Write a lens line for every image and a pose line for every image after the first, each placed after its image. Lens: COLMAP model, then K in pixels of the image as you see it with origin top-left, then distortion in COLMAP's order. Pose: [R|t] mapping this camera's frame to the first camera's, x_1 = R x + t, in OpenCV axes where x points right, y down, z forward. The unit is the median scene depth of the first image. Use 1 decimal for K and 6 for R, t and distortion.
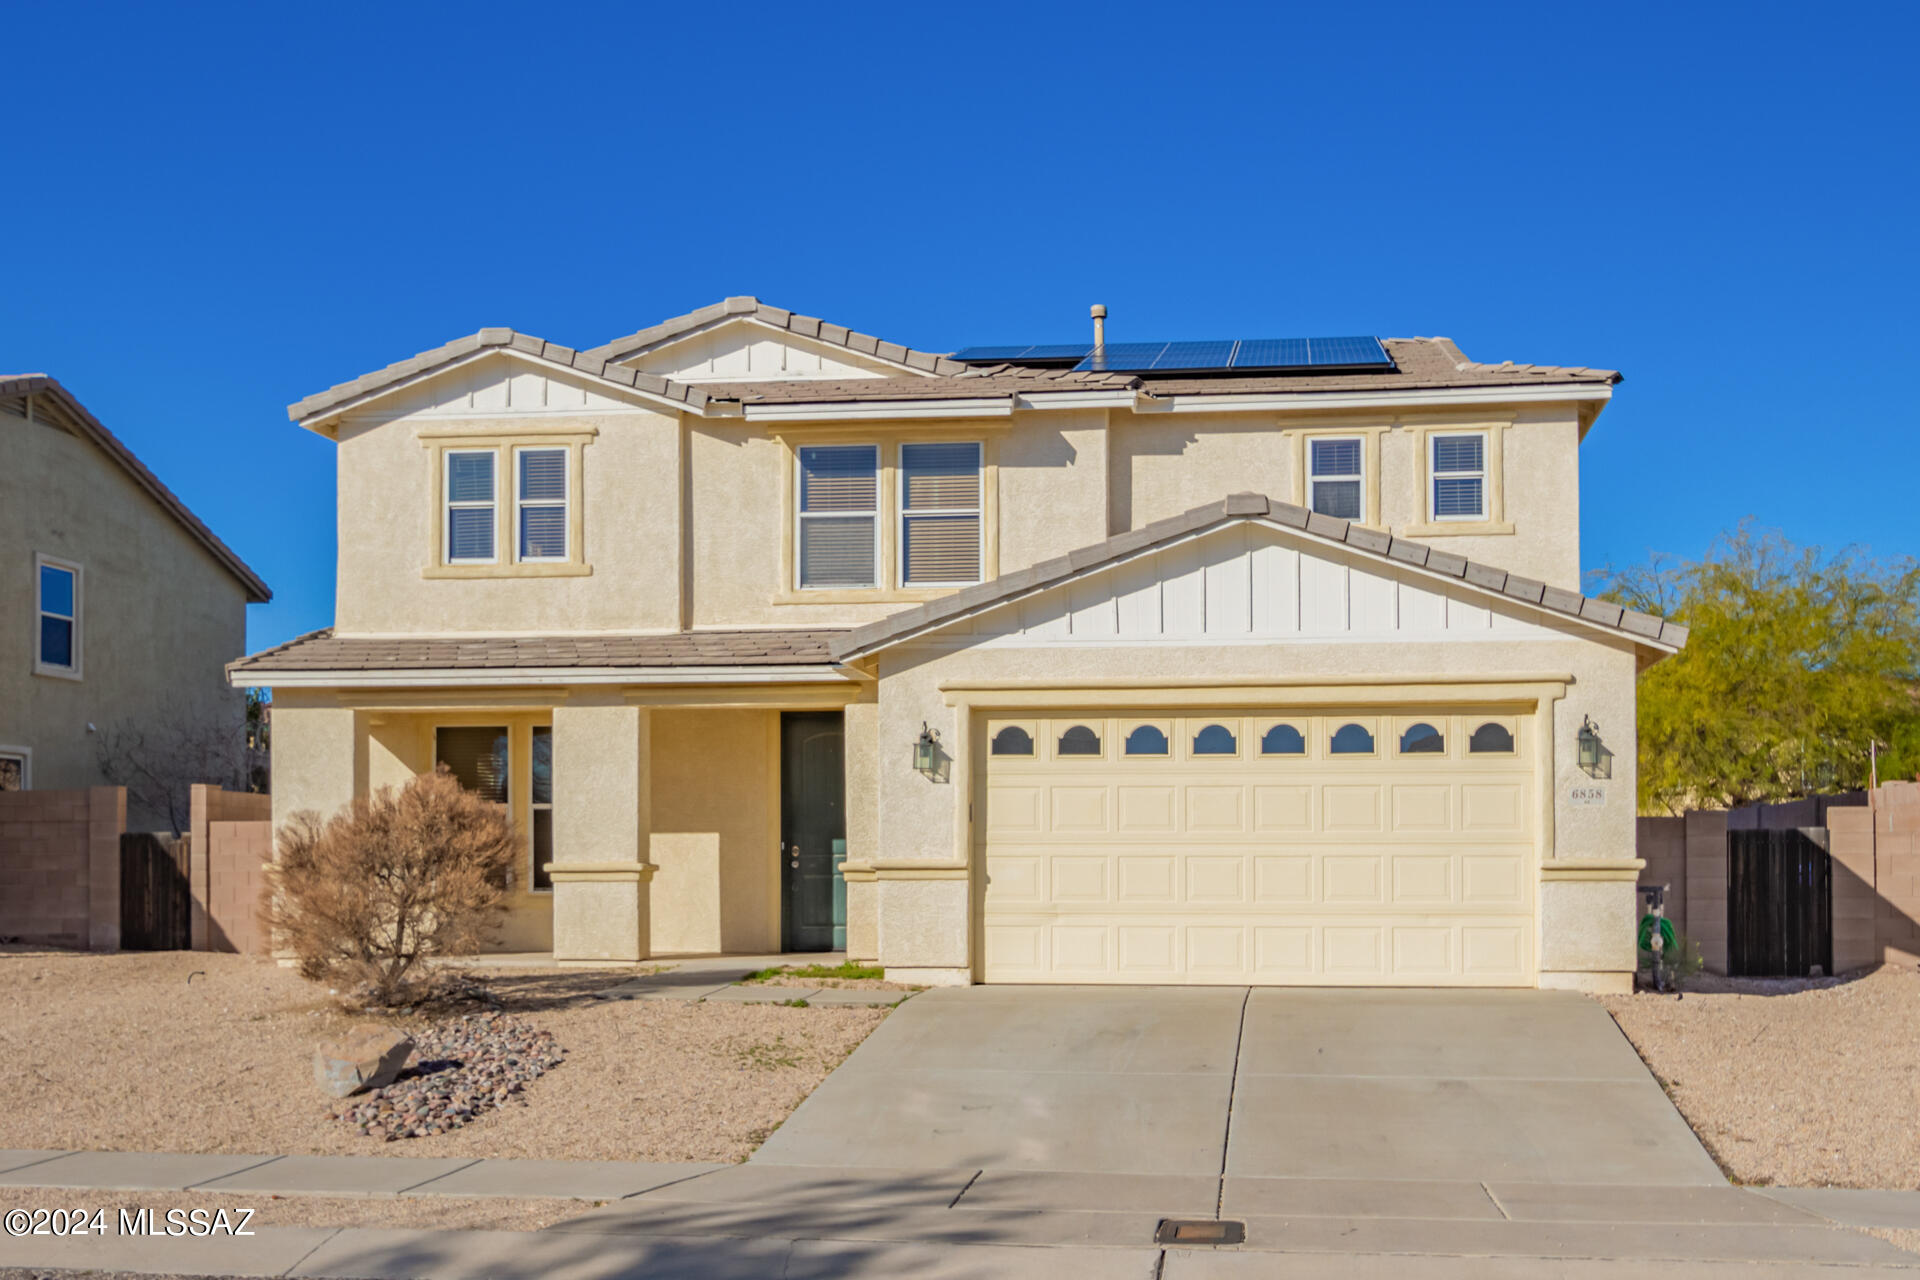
lens RADIAL K [[2459.2, 0, 825.1], [0, 2459.2, 926.3], [0, 0, 1]] dist [0.024101, 0.000000]
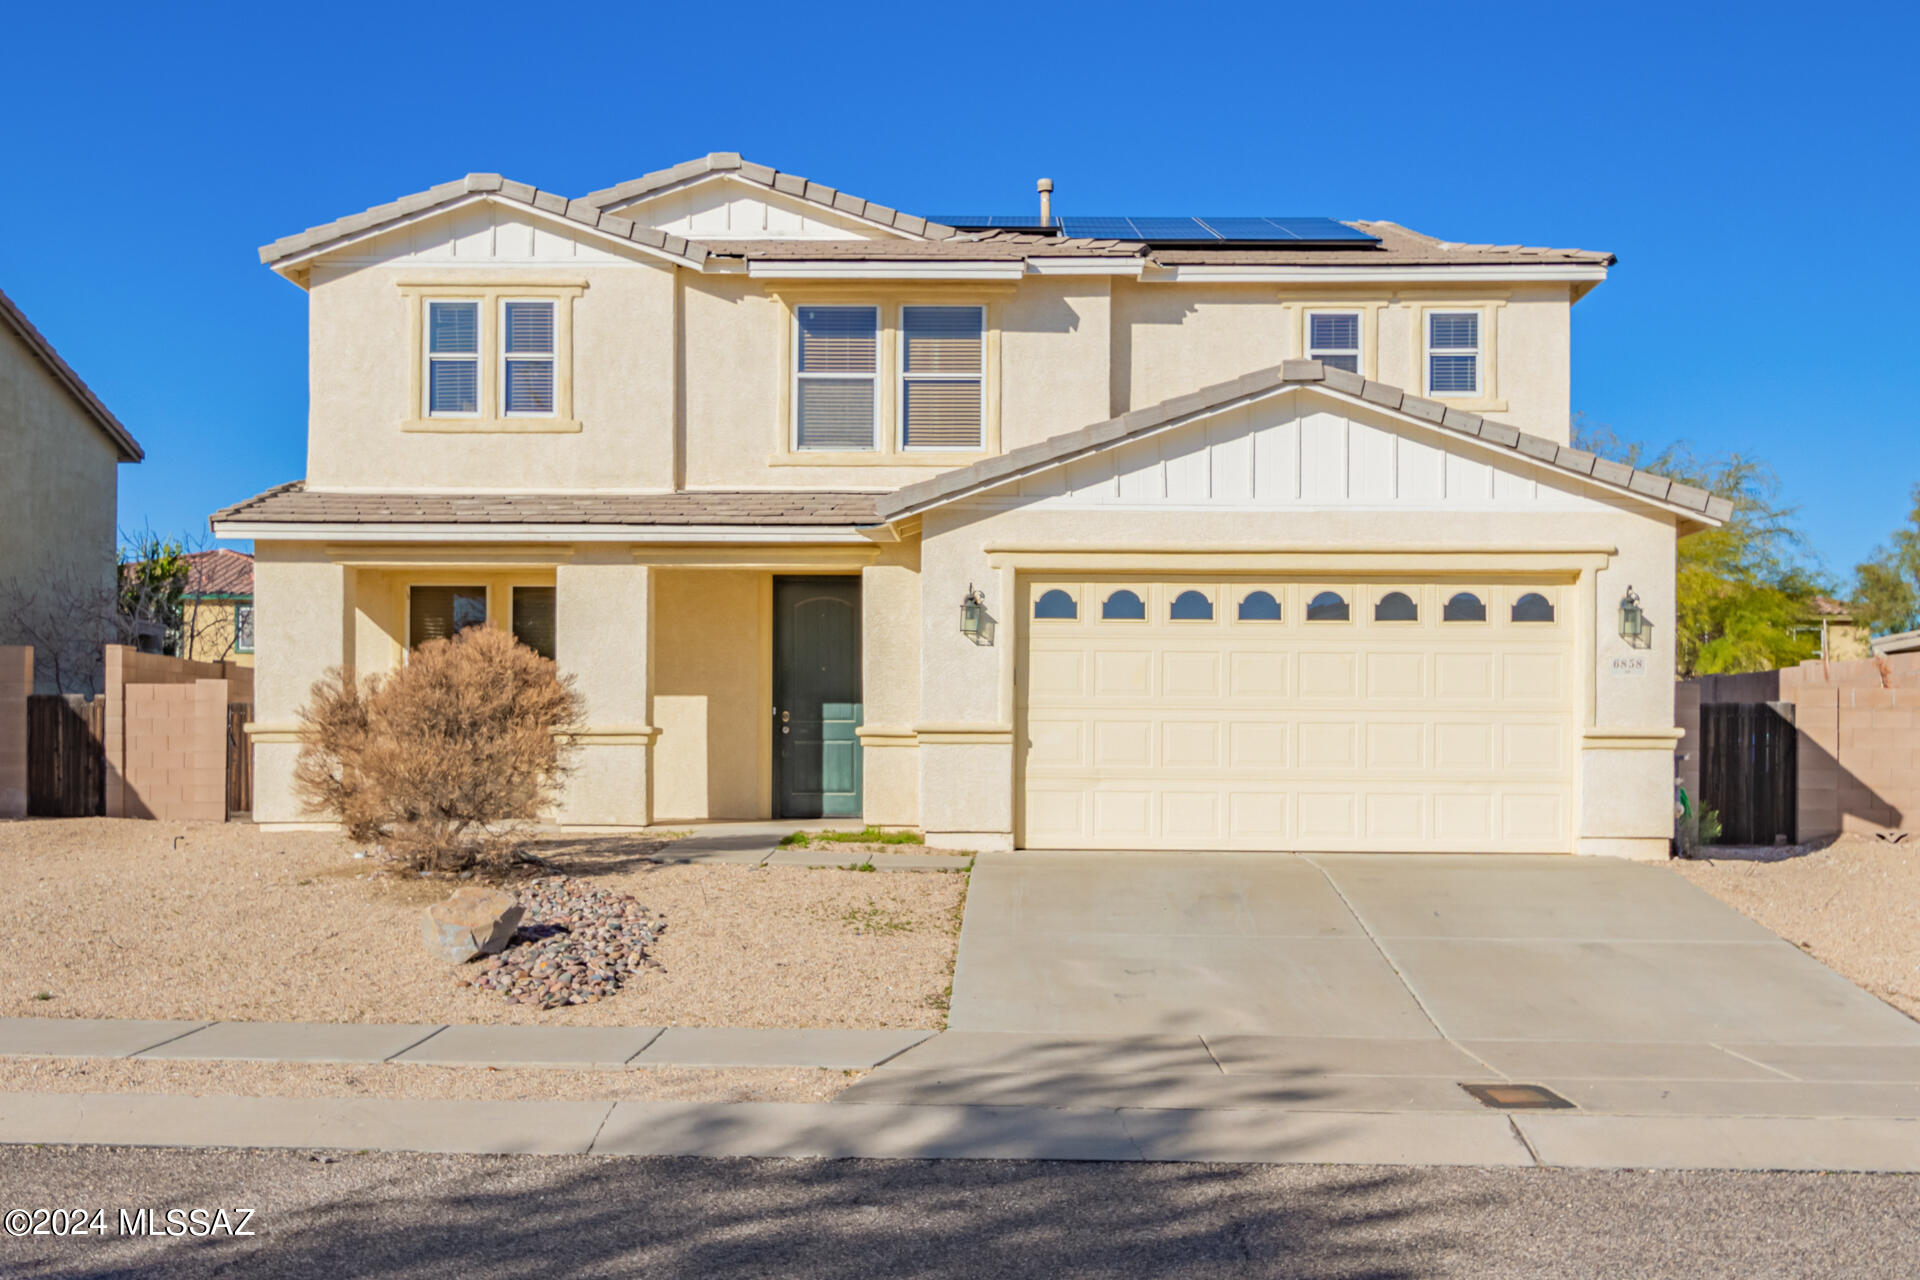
lens RADIAL K [[2386.5, 0, 821.8], [0, 2386.5, 822.0], [0, 0, 1]] dist [0.020988, 0.000000]
pose [[0.992779, 0.003559, 0.119902, -0.117175], [-0.004341, 0.999971, 0.006258, 0.005917], [-0.119876, -0.006734, 0.992766, 0.049221]]
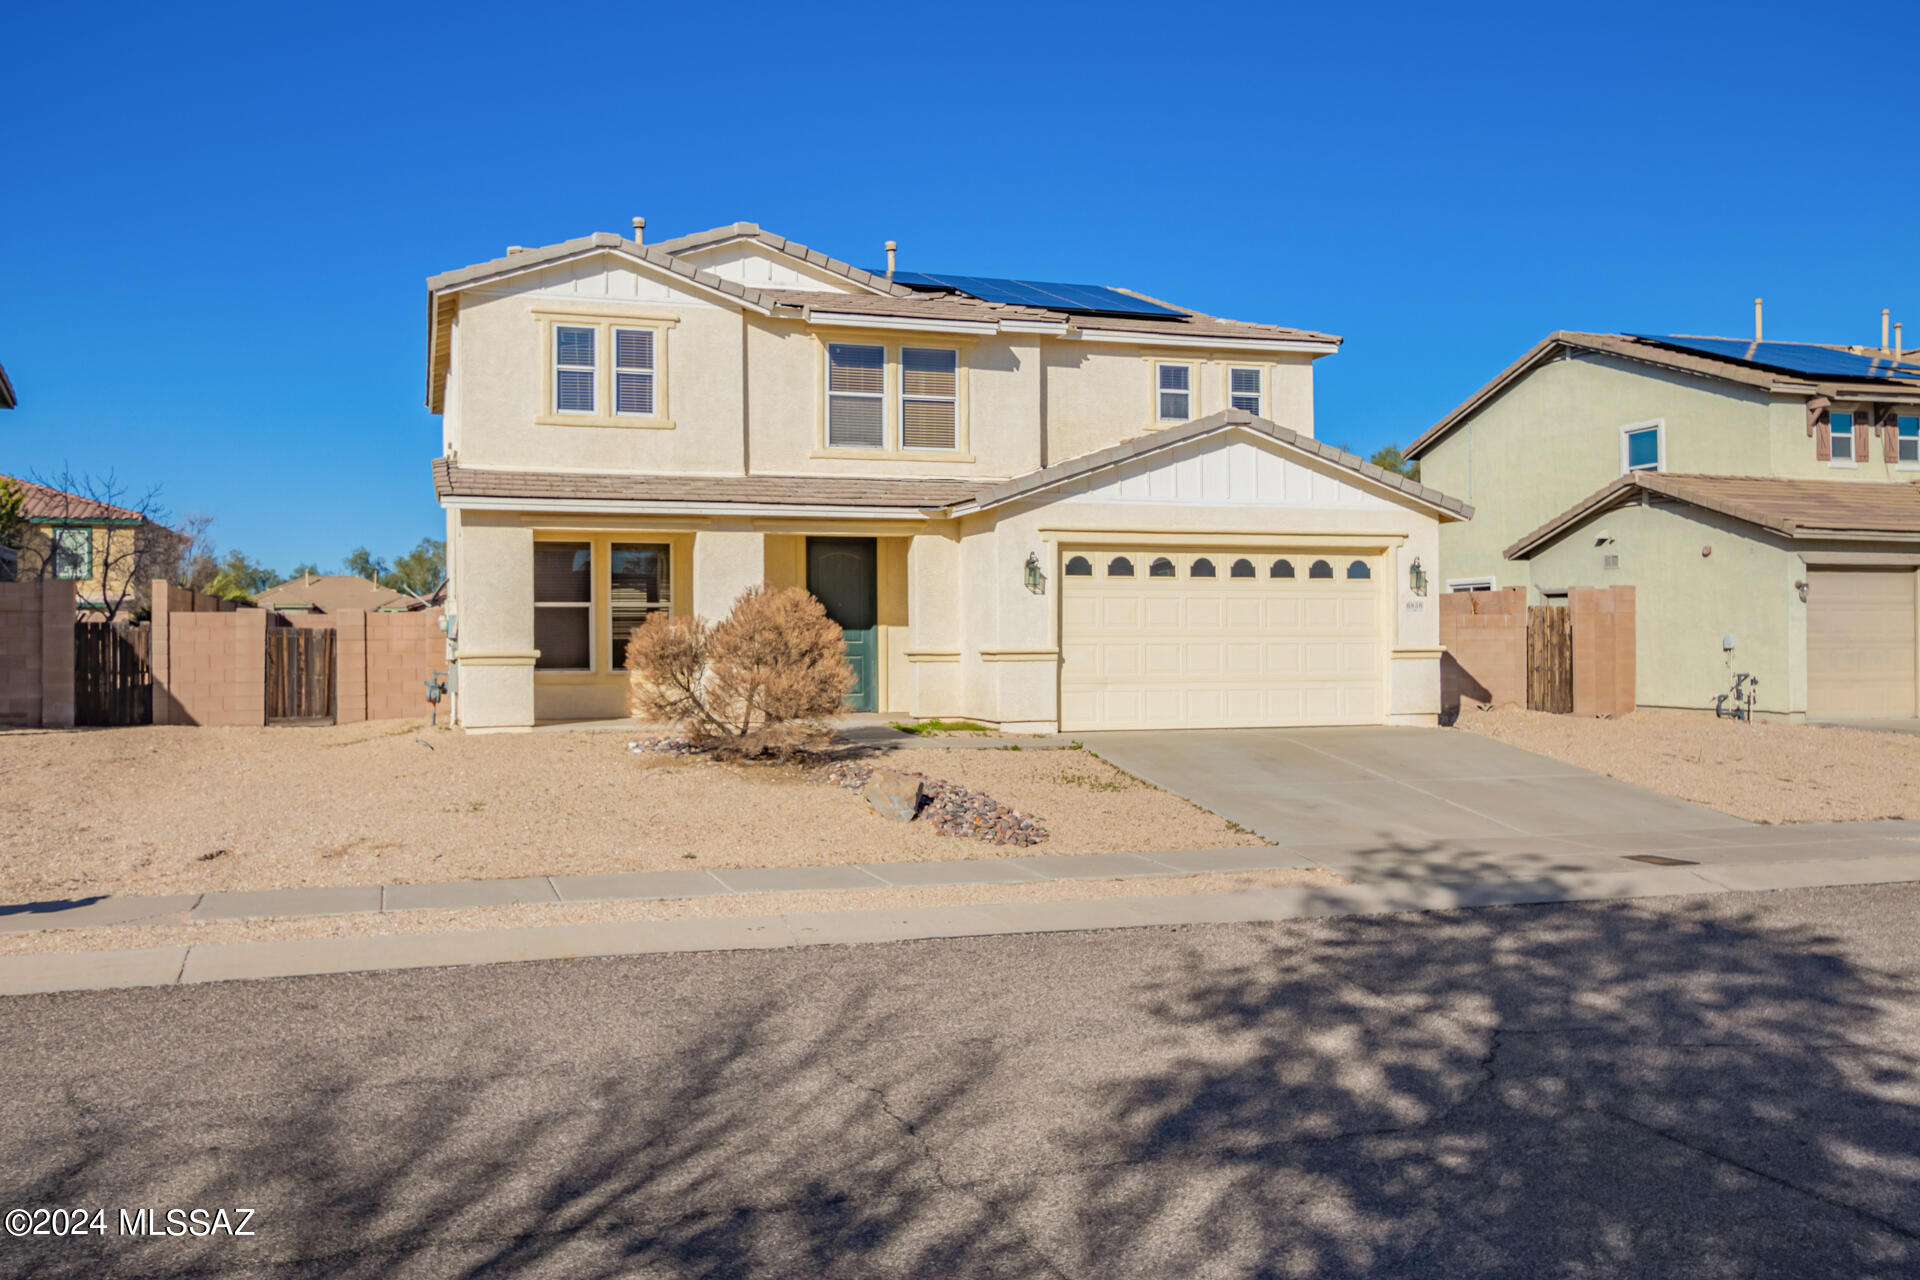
lens RADIAL K [[2071.5, 0, 1002.8], [0, 2071.5, 658.5], [0, 0, 1]] dist [0.023244, 0.000000]
pose [[0.860699, -0.008680, 0.509040, -0.524562], [0.014685, 0.999862, -0.007781, -0.009884], [-0.508902, 0.014173, 0.860708, -0.035570]]
